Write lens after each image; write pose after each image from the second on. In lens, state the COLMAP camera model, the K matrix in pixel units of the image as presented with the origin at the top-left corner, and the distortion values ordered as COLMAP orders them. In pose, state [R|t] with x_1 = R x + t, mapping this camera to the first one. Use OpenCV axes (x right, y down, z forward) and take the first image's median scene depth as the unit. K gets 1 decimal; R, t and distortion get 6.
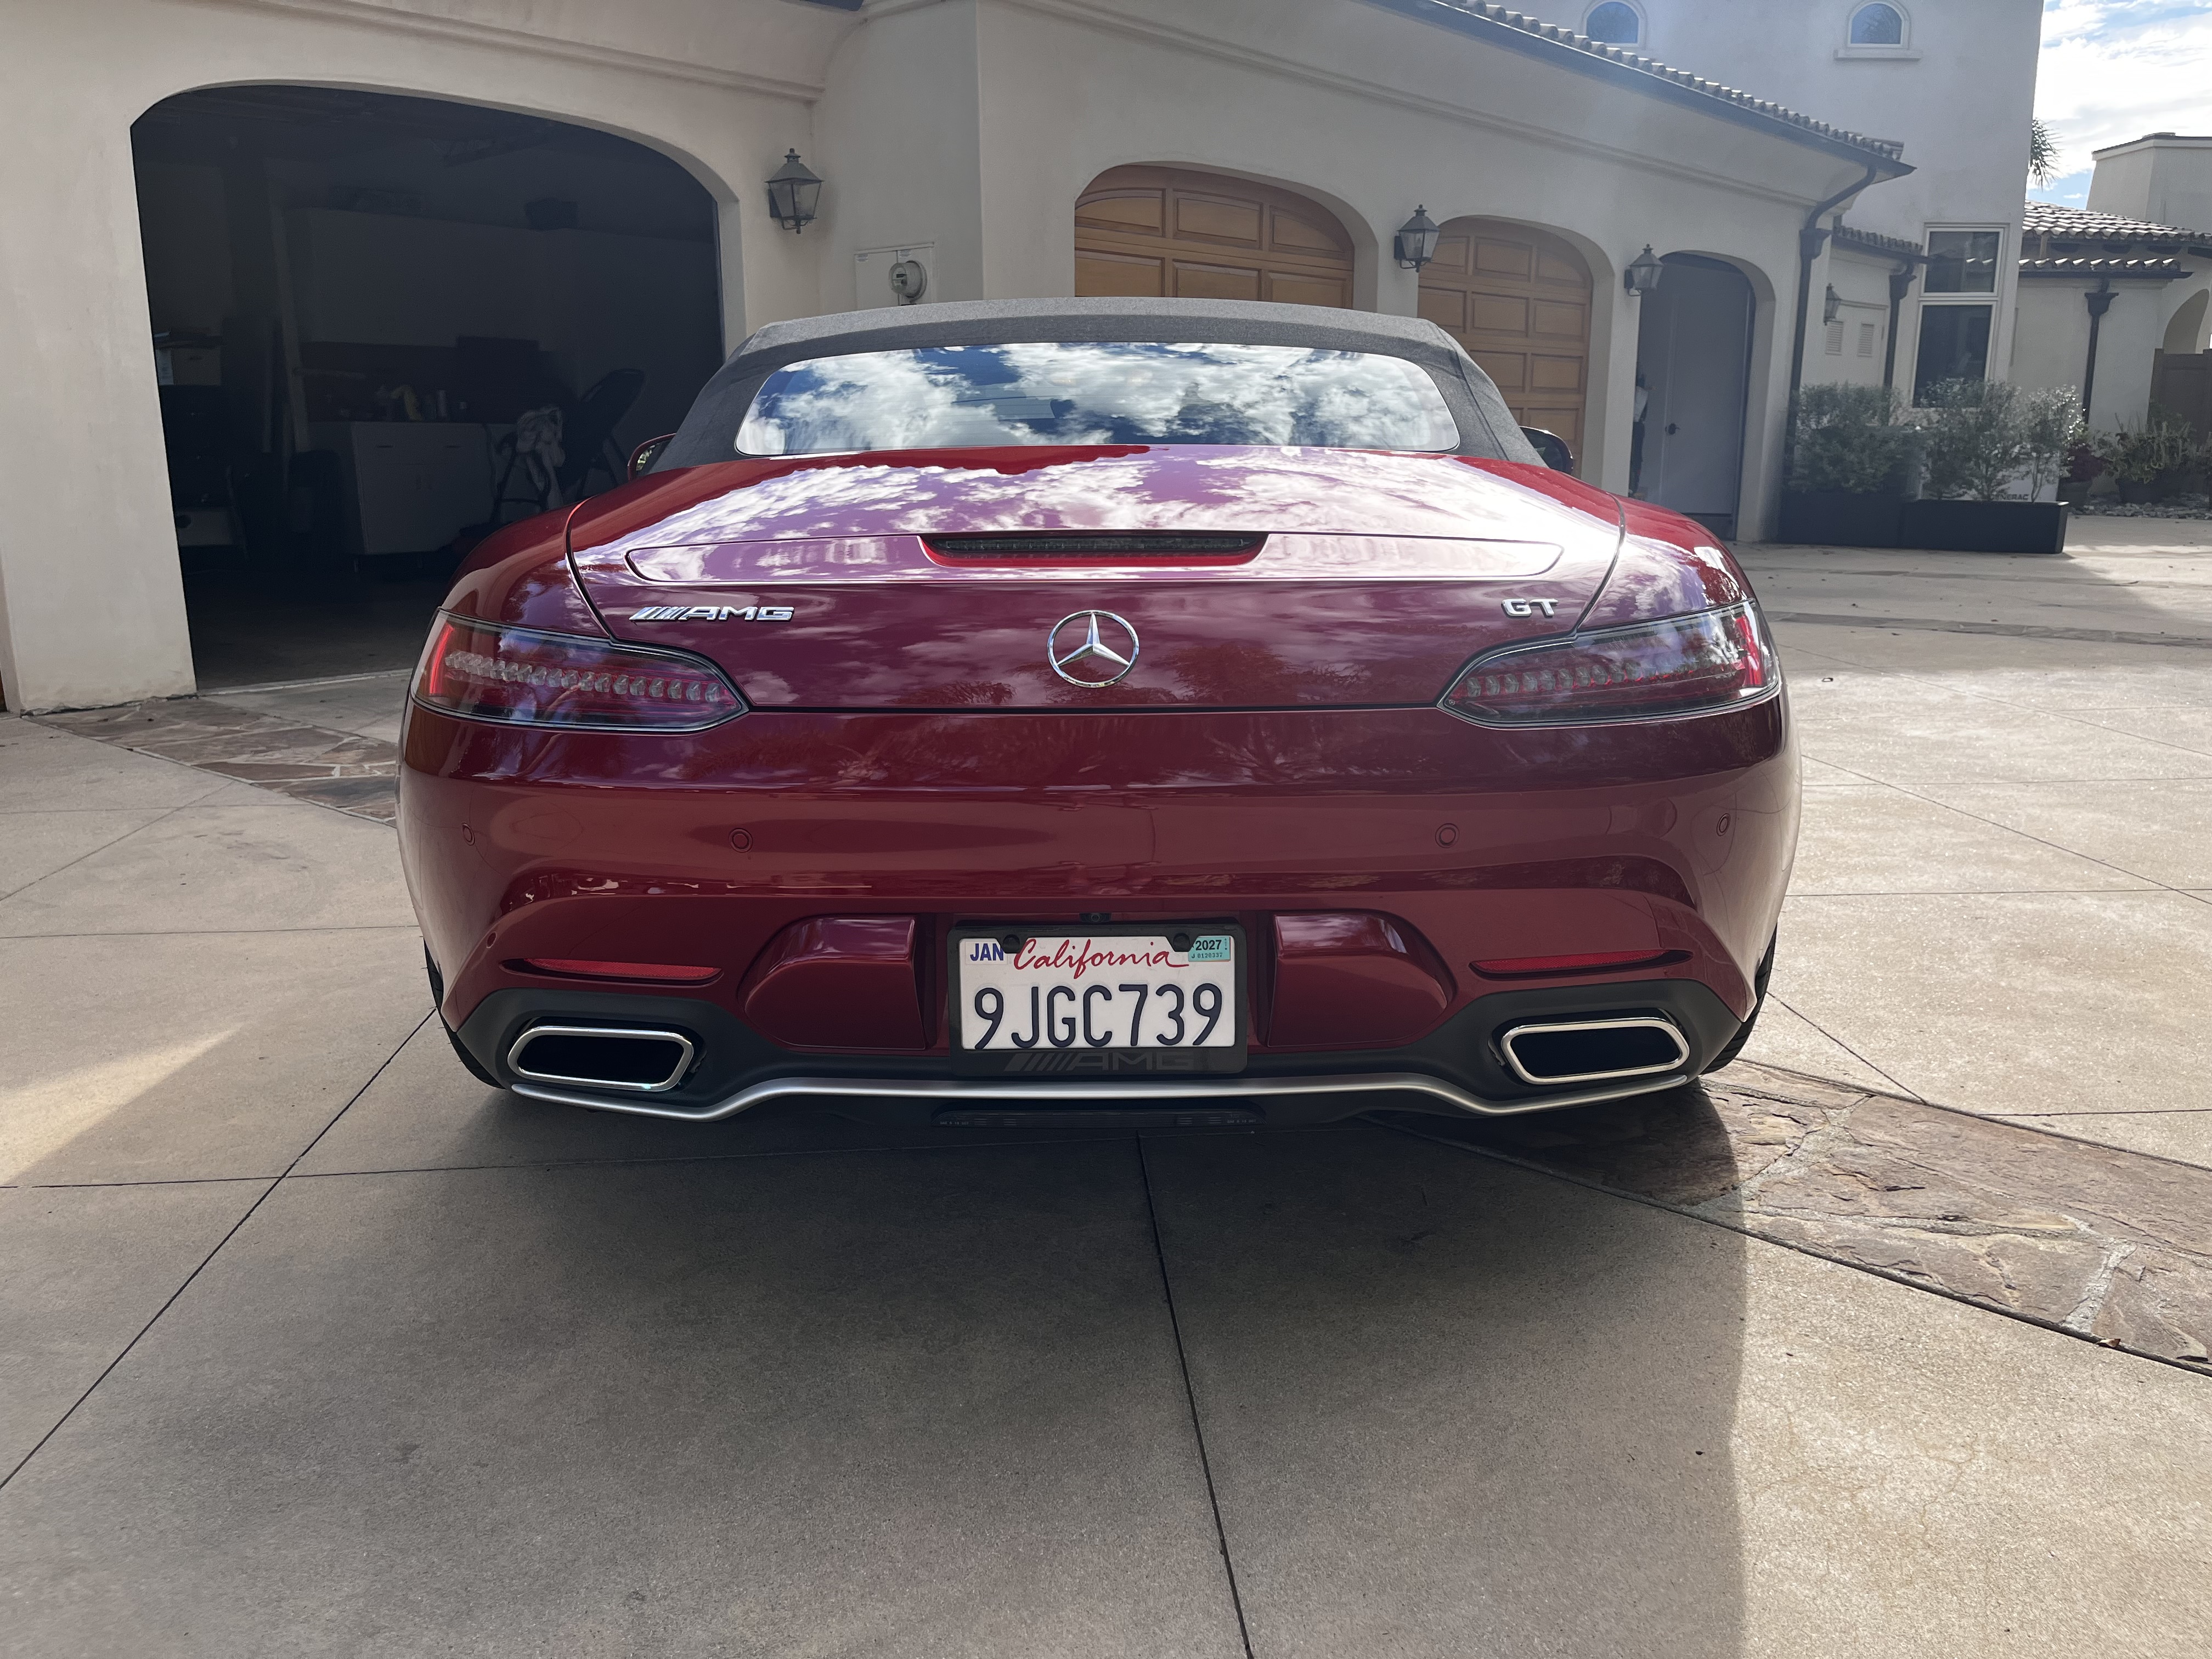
lens RADIAL K [[1673.6, 0, 1109.1], [0, 1673.6, 808.3], [0, 0, 1]] dist [0.070060, -0.091218]
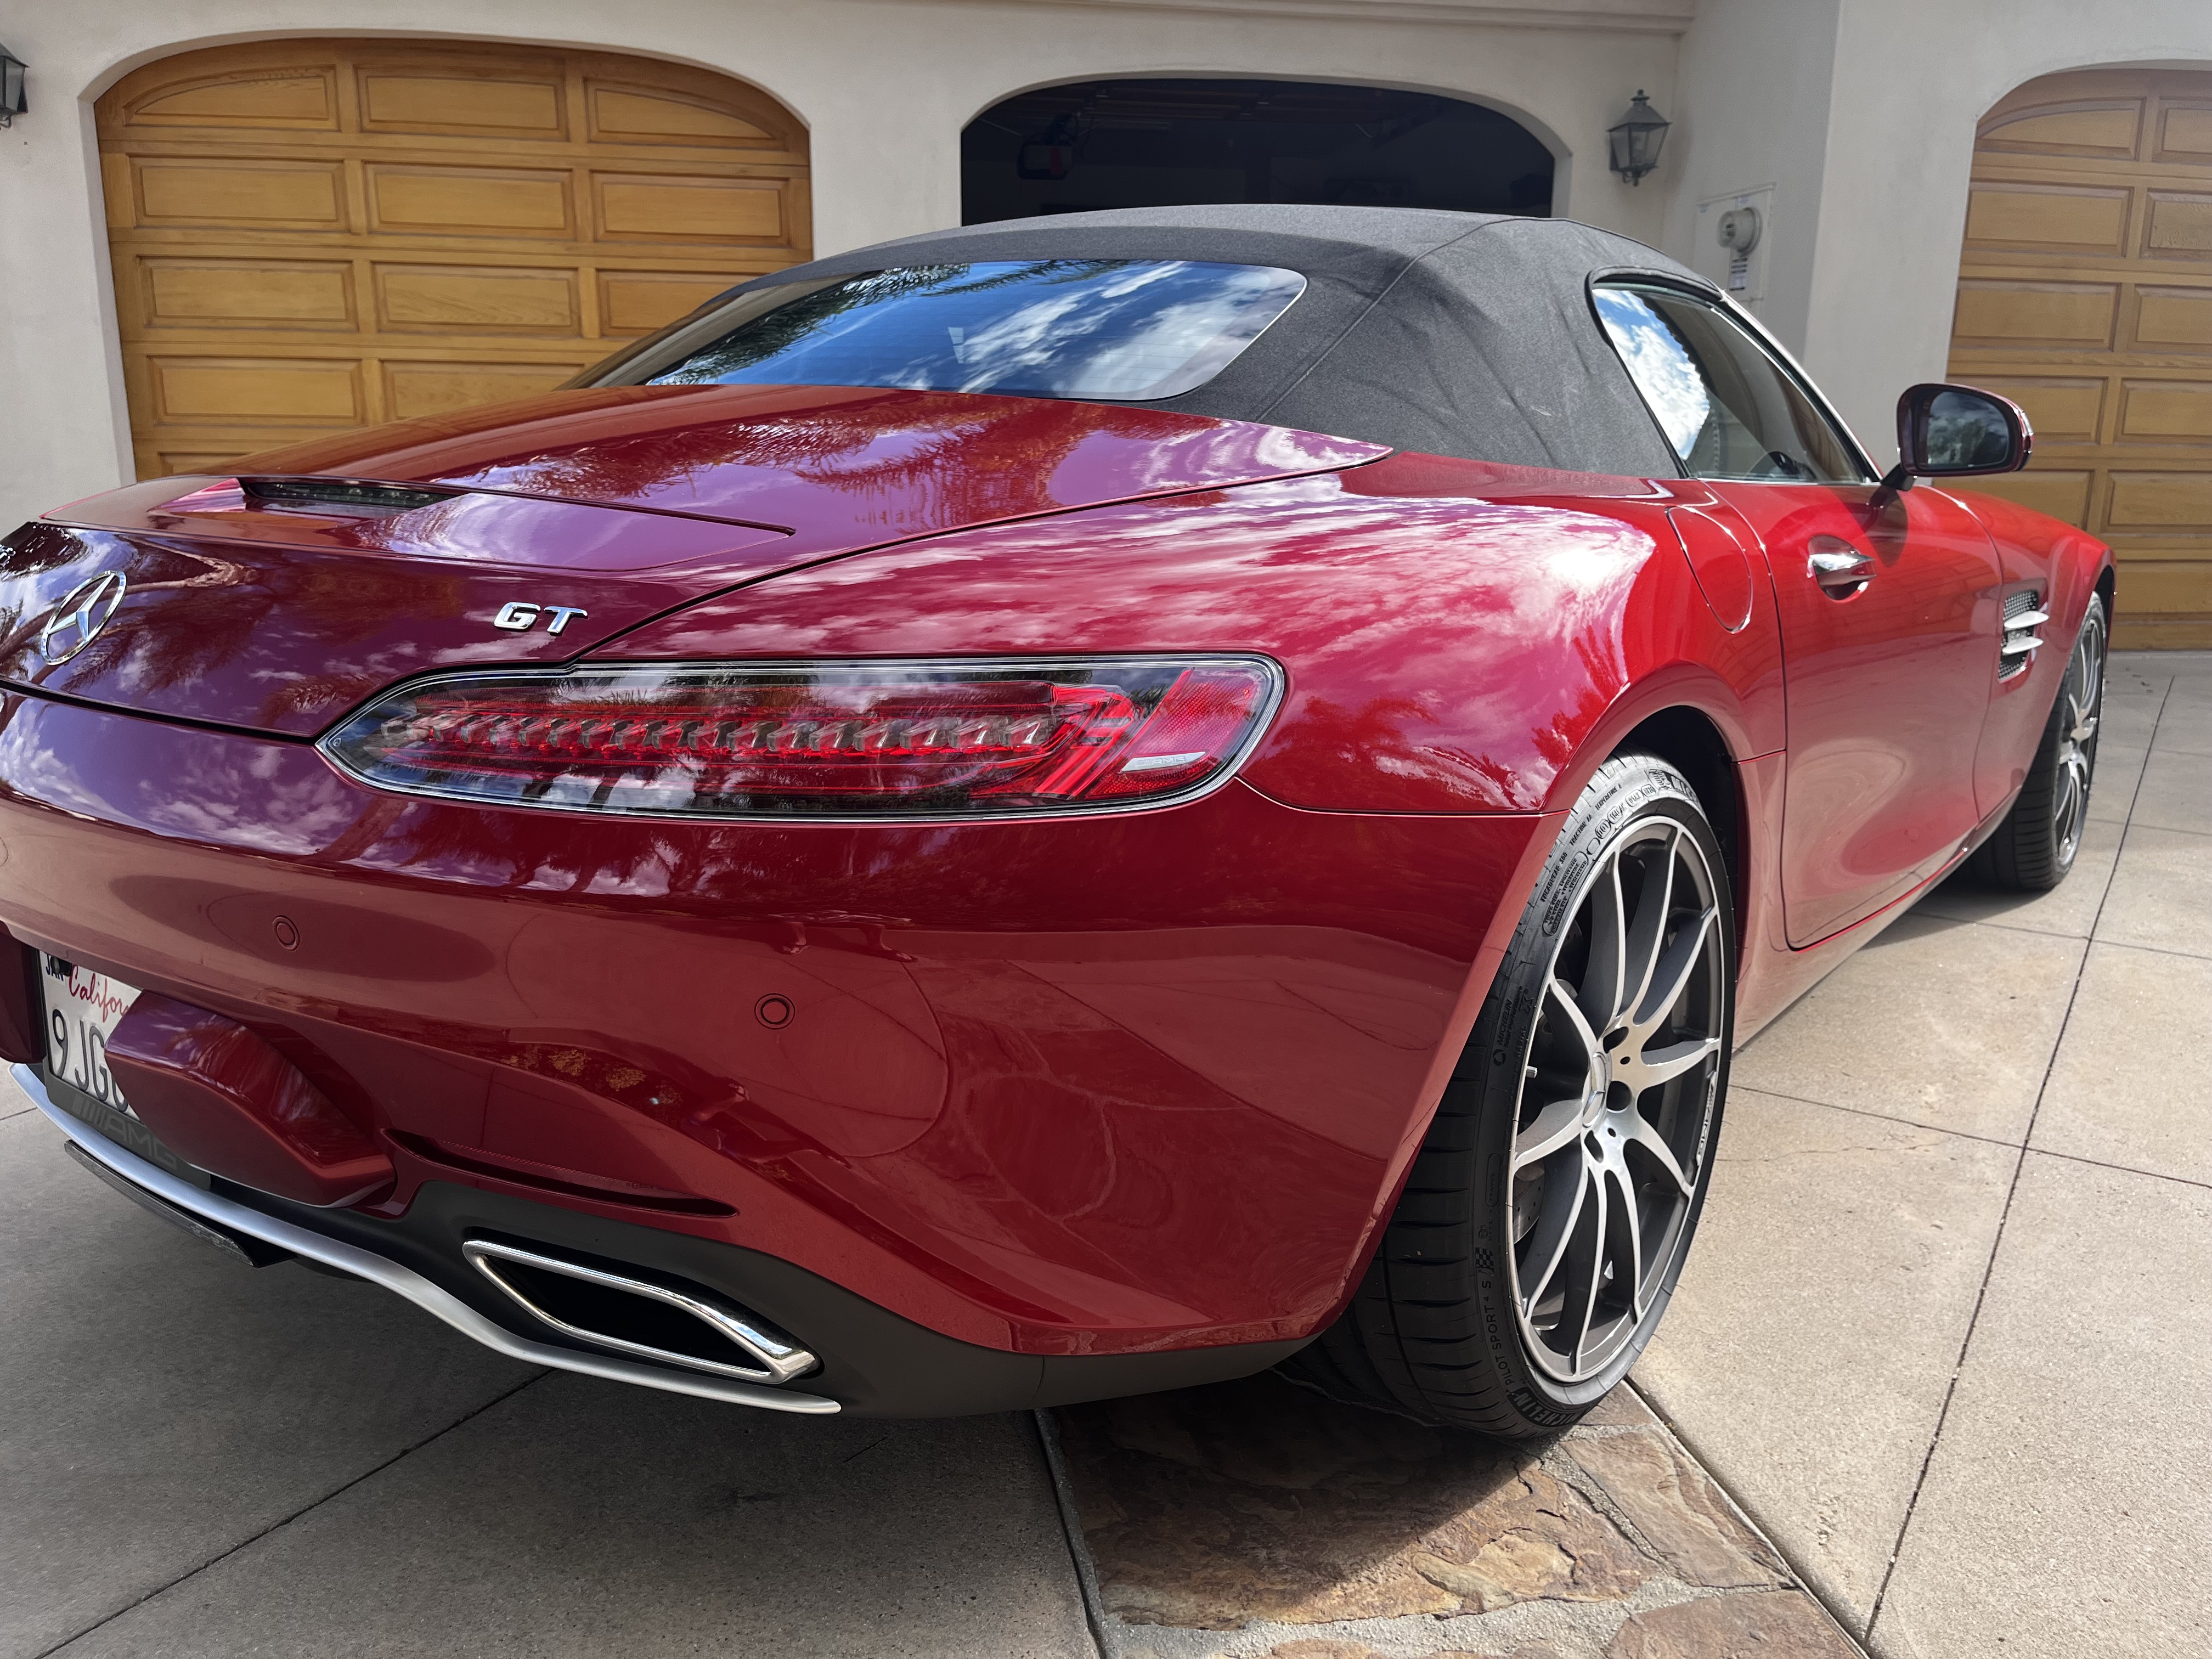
lens RADIAL K [[1673.6, 0, 1102.3], [0, 1673.6, 827.9], [0, 0, 1]] dist [0.070060, -0.091218]
pose [[0.793987, 0.158650, -0.586868, 0.172957], [-0.147776, 0.986761, 0.066826, -0.024808], [0.589700, 0.033666, 0.806920, 0.126233]]
